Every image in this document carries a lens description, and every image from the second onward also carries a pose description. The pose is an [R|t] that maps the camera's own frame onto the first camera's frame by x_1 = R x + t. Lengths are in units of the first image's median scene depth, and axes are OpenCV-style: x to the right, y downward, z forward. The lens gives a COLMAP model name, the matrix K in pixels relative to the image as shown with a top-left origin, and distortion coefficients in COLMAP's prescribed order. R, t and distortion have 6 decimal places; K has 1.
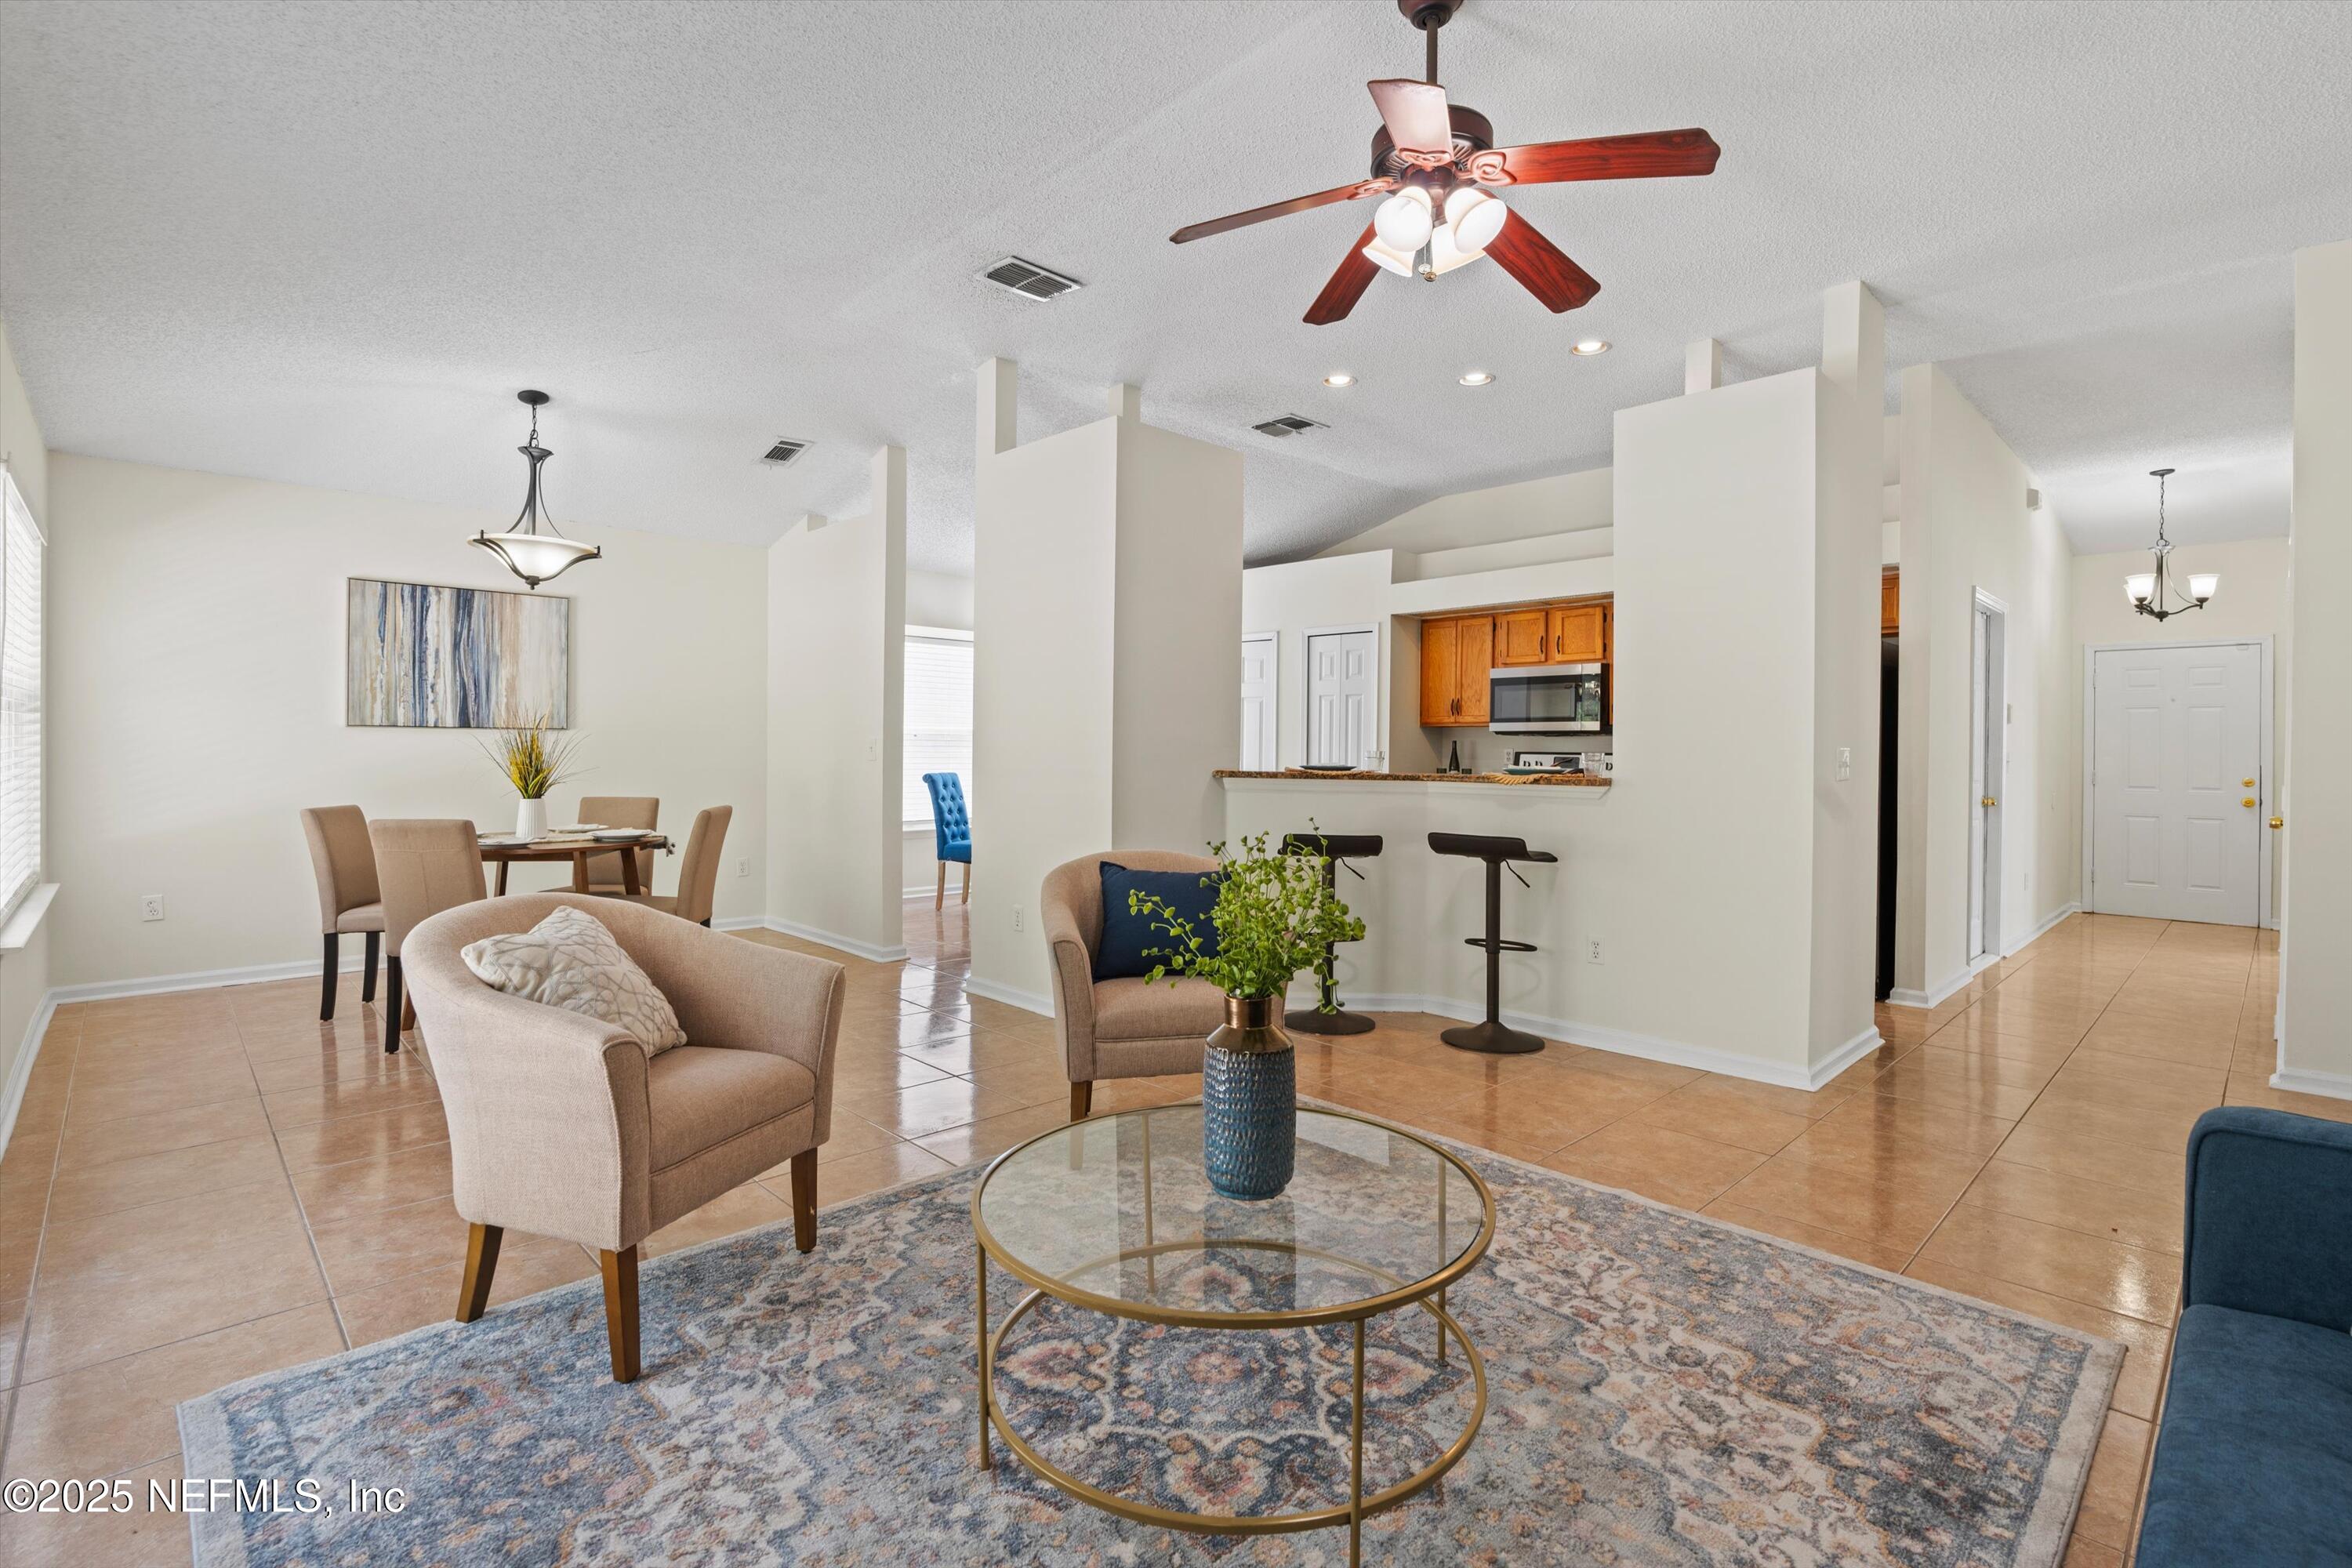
lens RADIAL K [[1094.5, 0, 1177.6], [0, 1094.5, 743.9], [0, 0, 1]] dist [-0.003107, 0.000391]
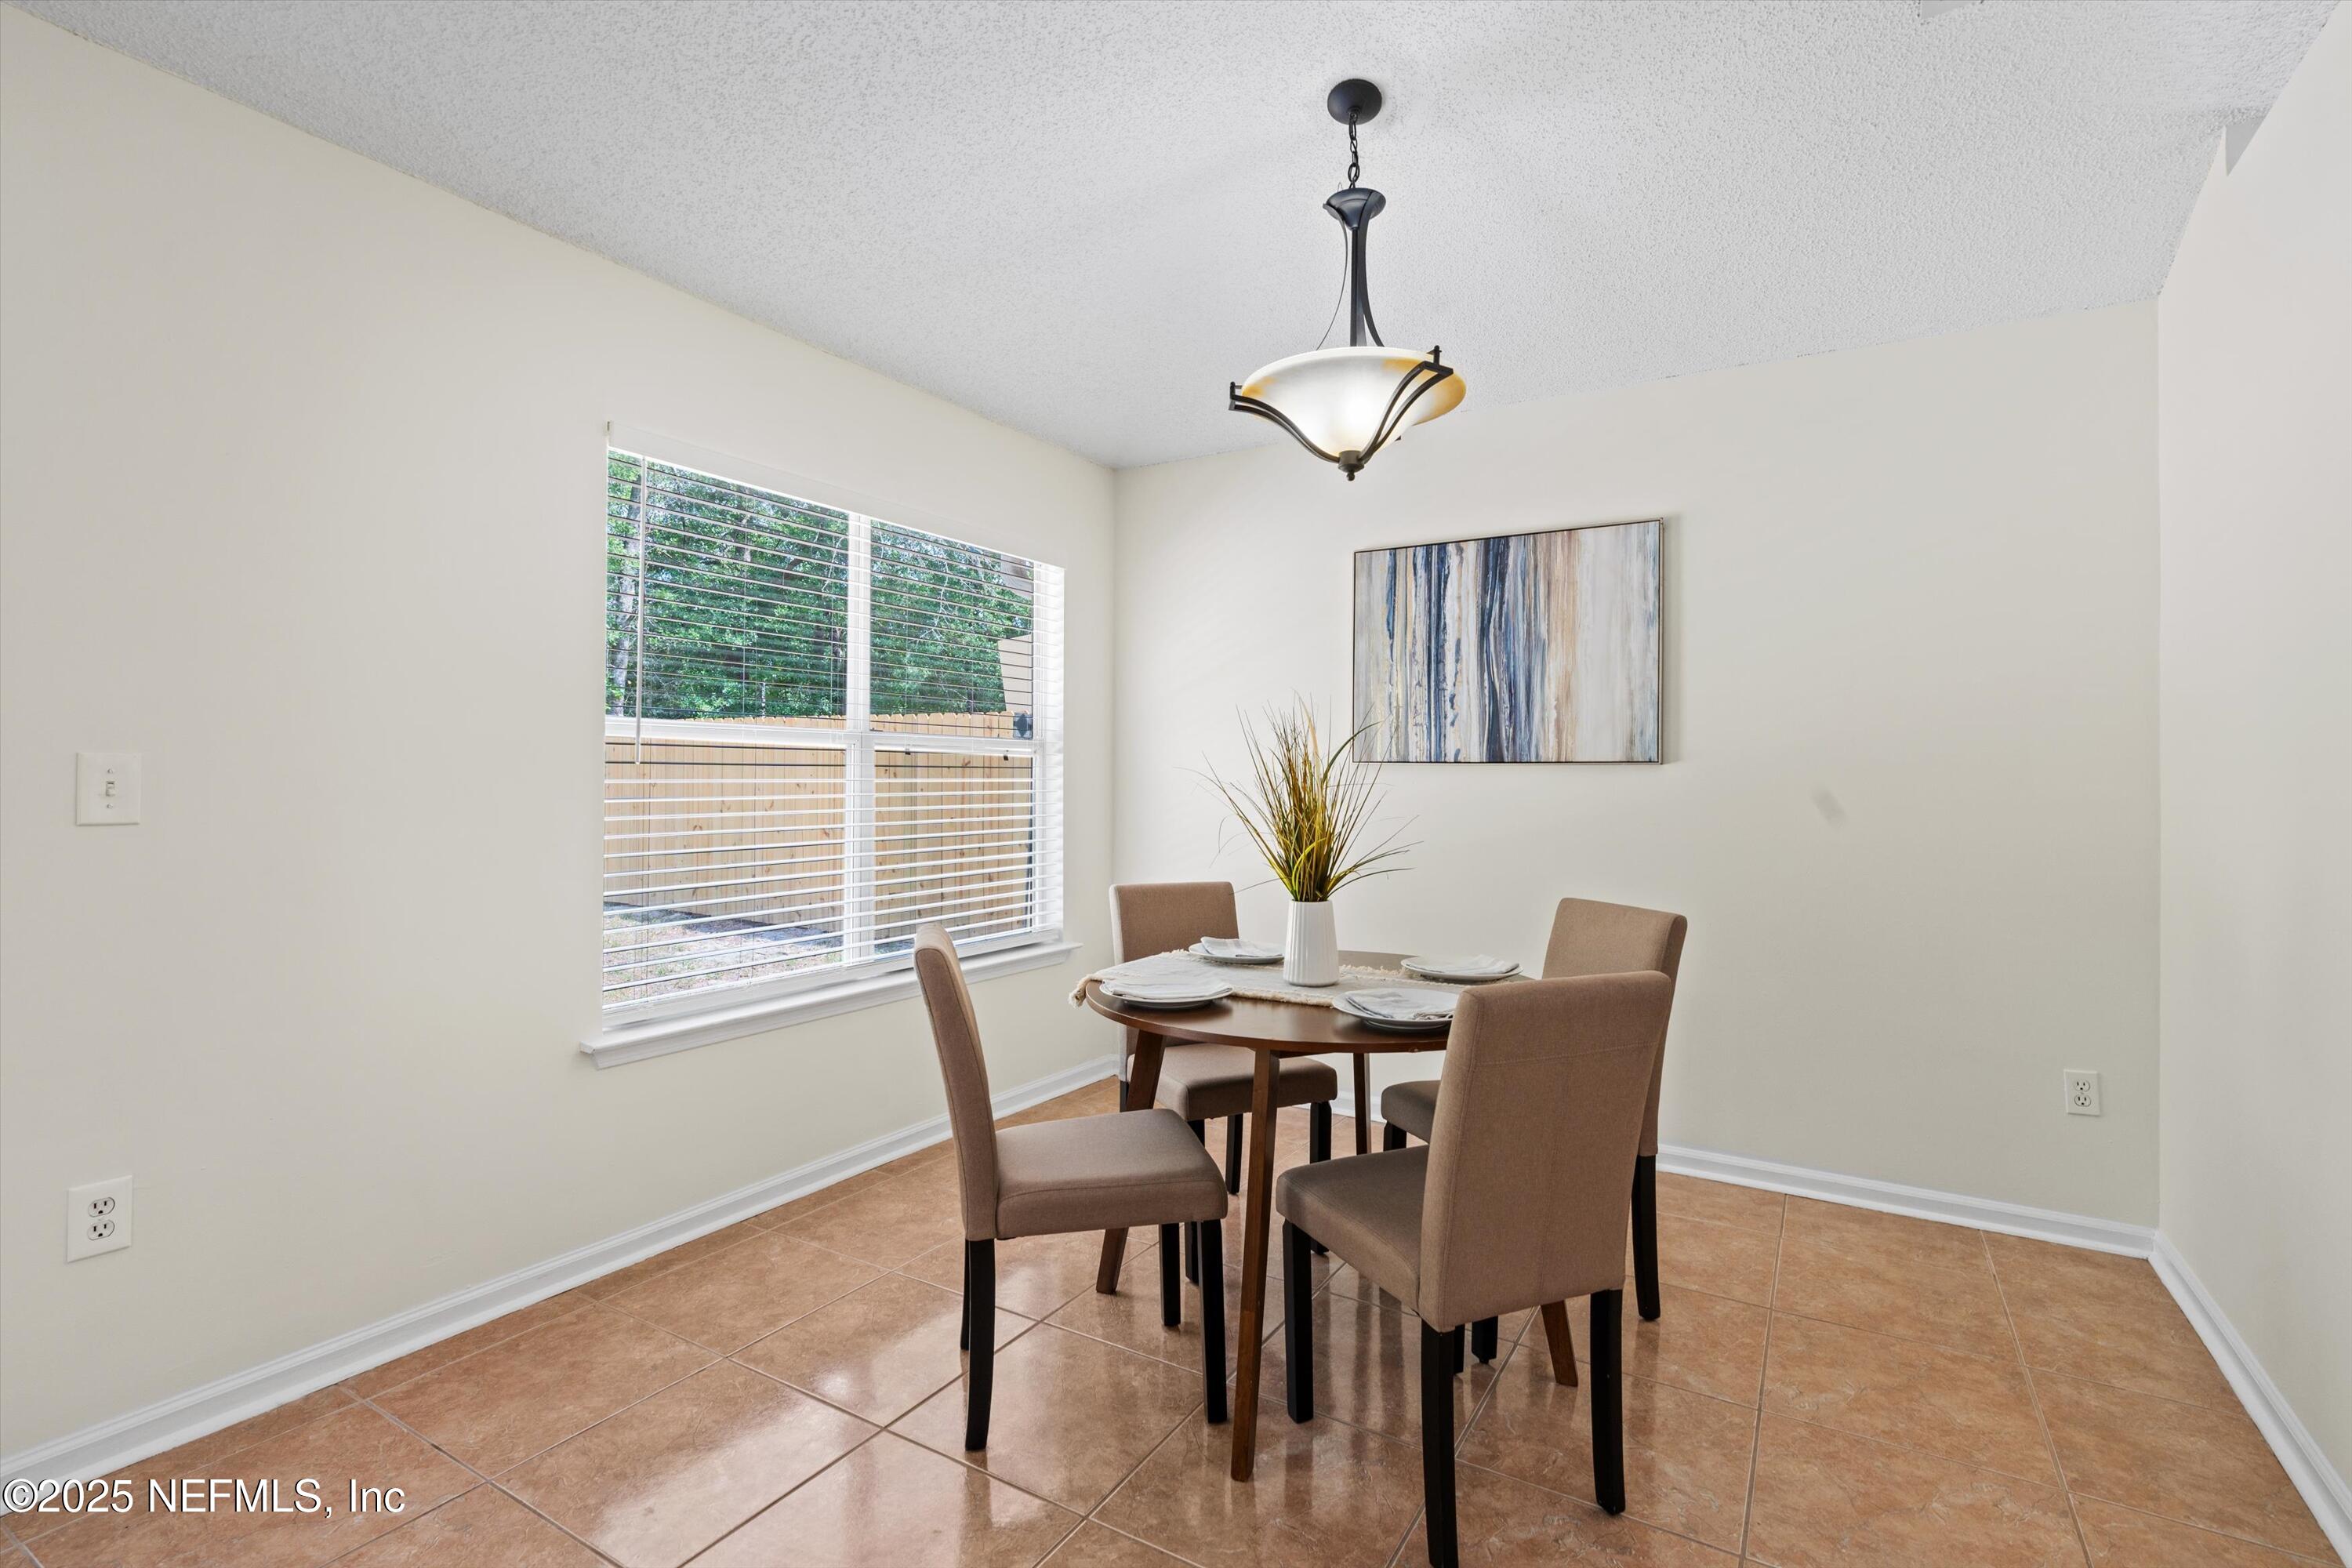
lens RADIAL K [[1084.0, 0, 1189.1], [0, 1084.0, 768.7], [0, 0, 1]] dist [-0.001555, 0.000239]
pose [[0.259761, -0.018531, -0.965495, -0.118937], [-0.004252, 0.999784, -0.020334, 0.001185], [0.965664, 0.009388, 0.259626, 0.716819]]
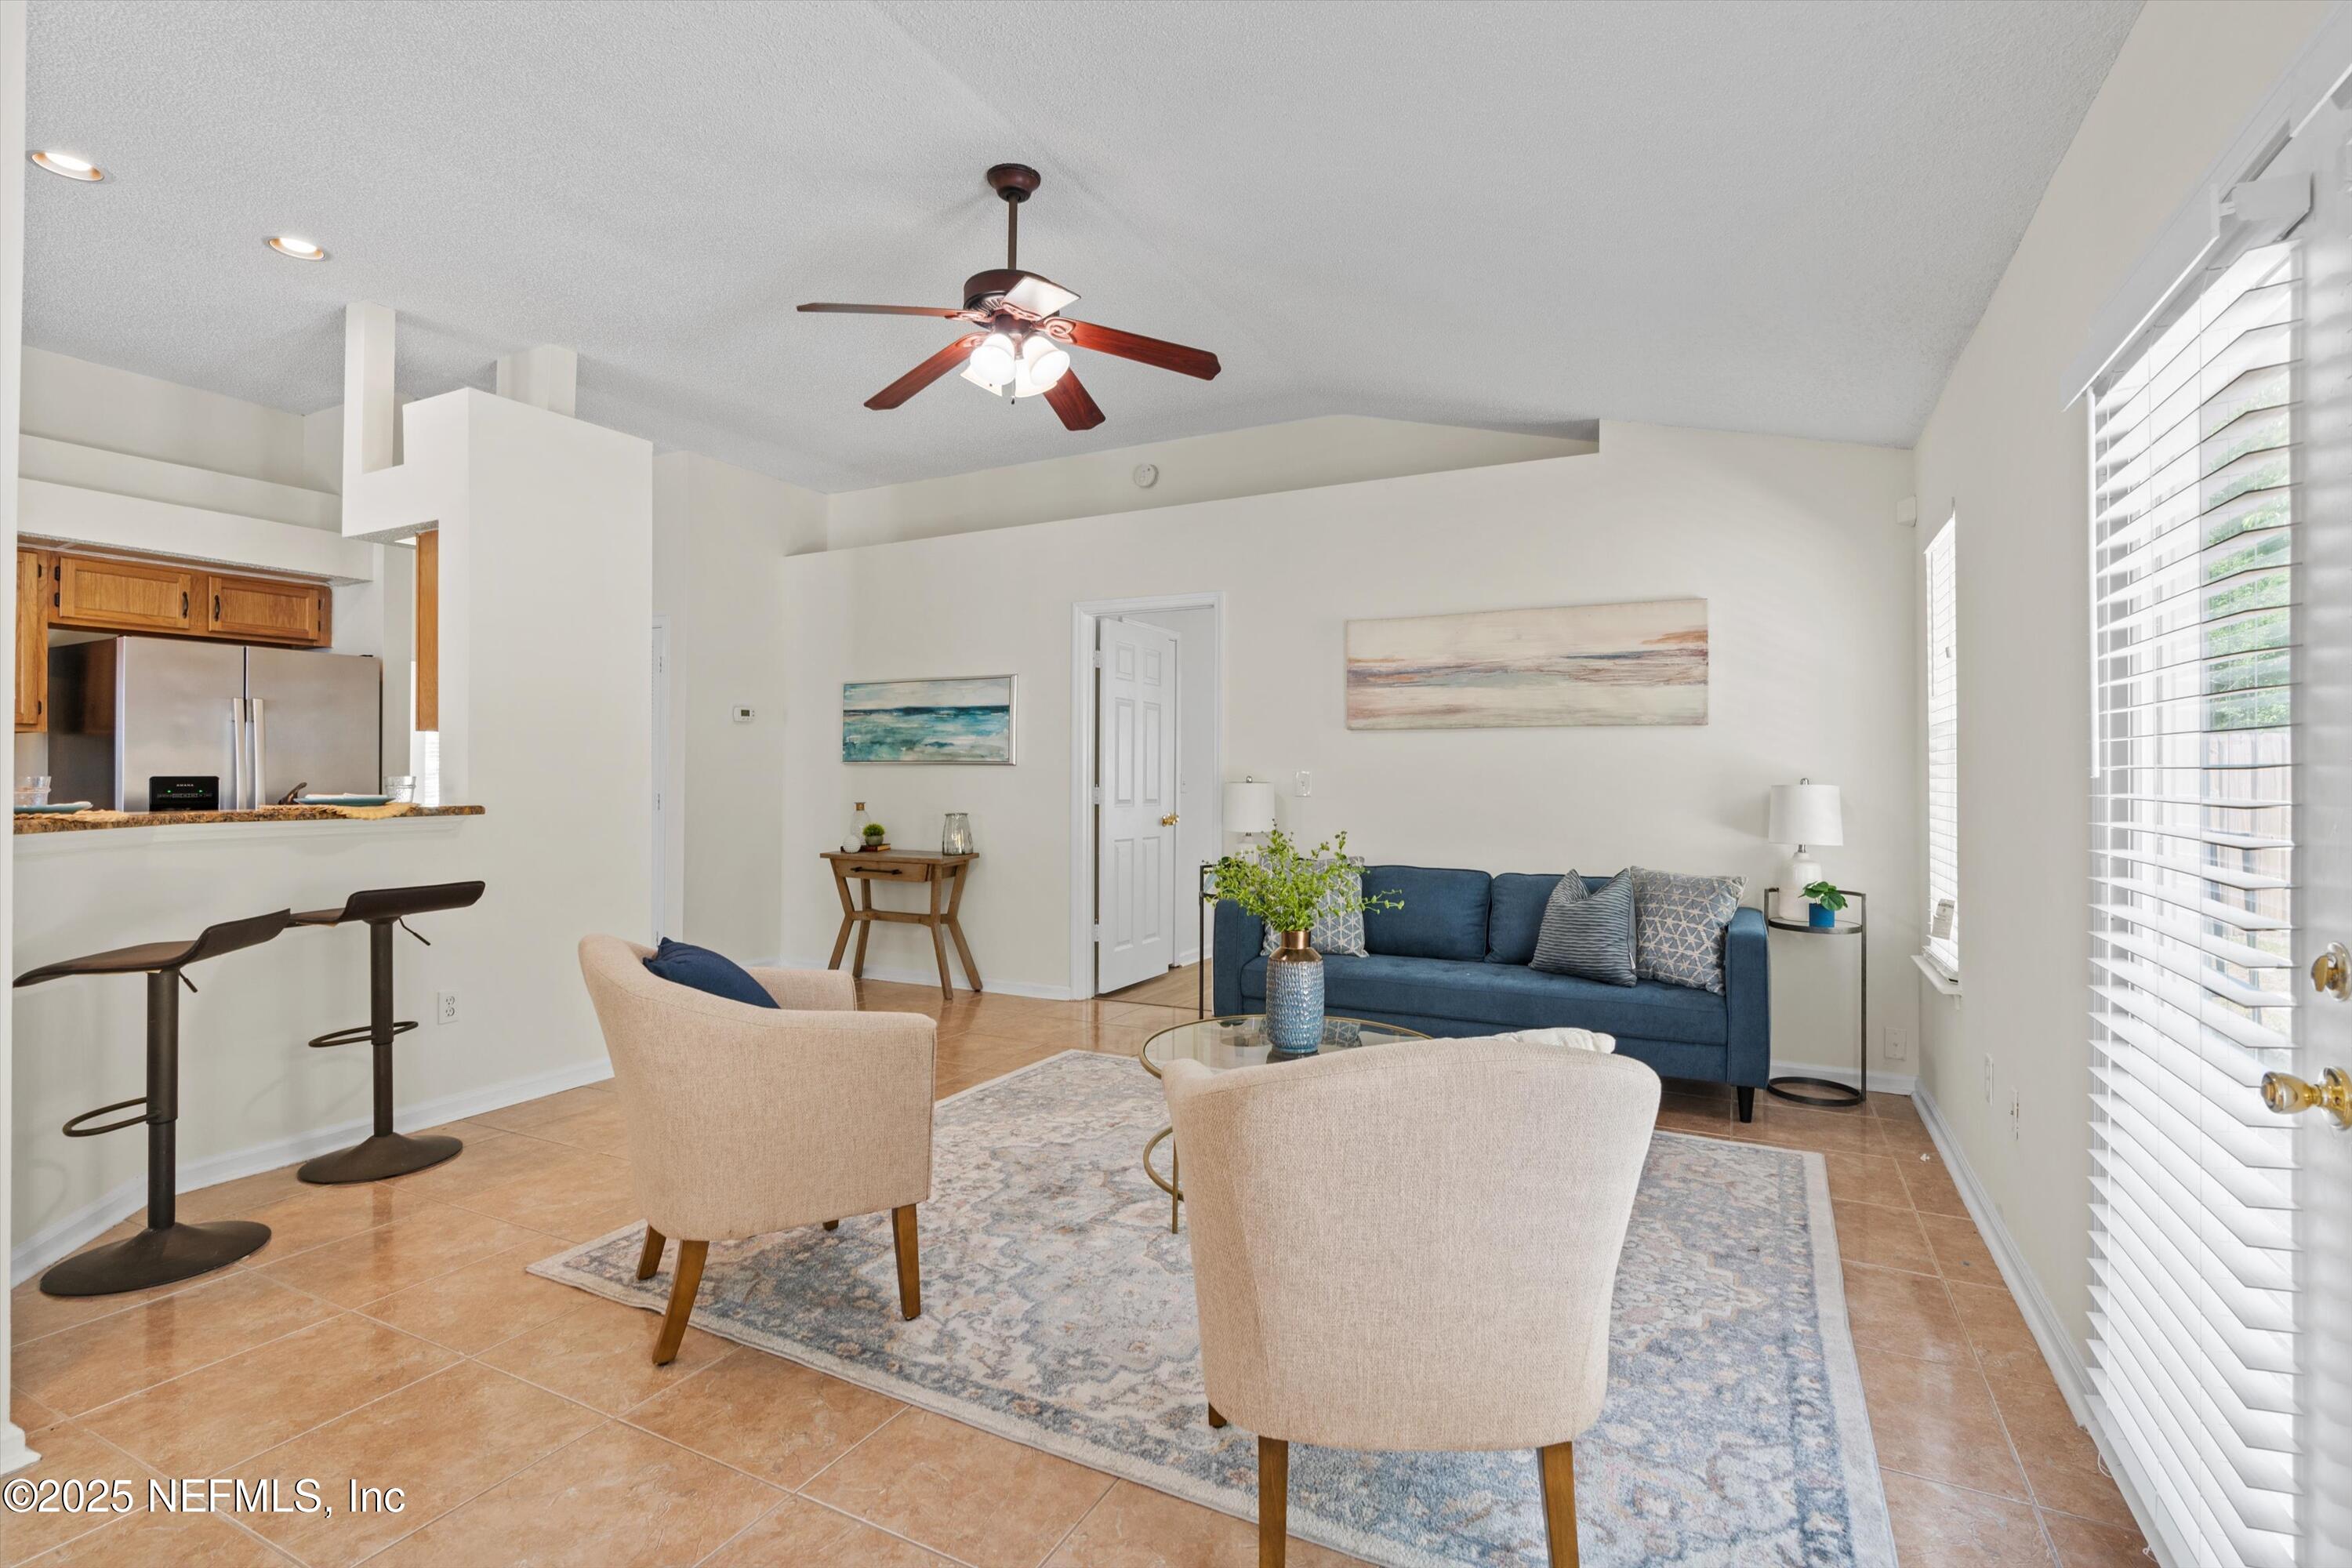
lens RADIAL K [[1084.0, 0, 1189.1], [0, 1084.0, 768.7], [0, 0, 1]] dist [-0.001555, 0.000239]
pose [[-0.328447, -0.000296, 0.944522, -0.489629], [-0.008697, 0.999959, -0.002711, -0.000944], [-0.944482, -0.009105, -0.328436, 0.588651]]
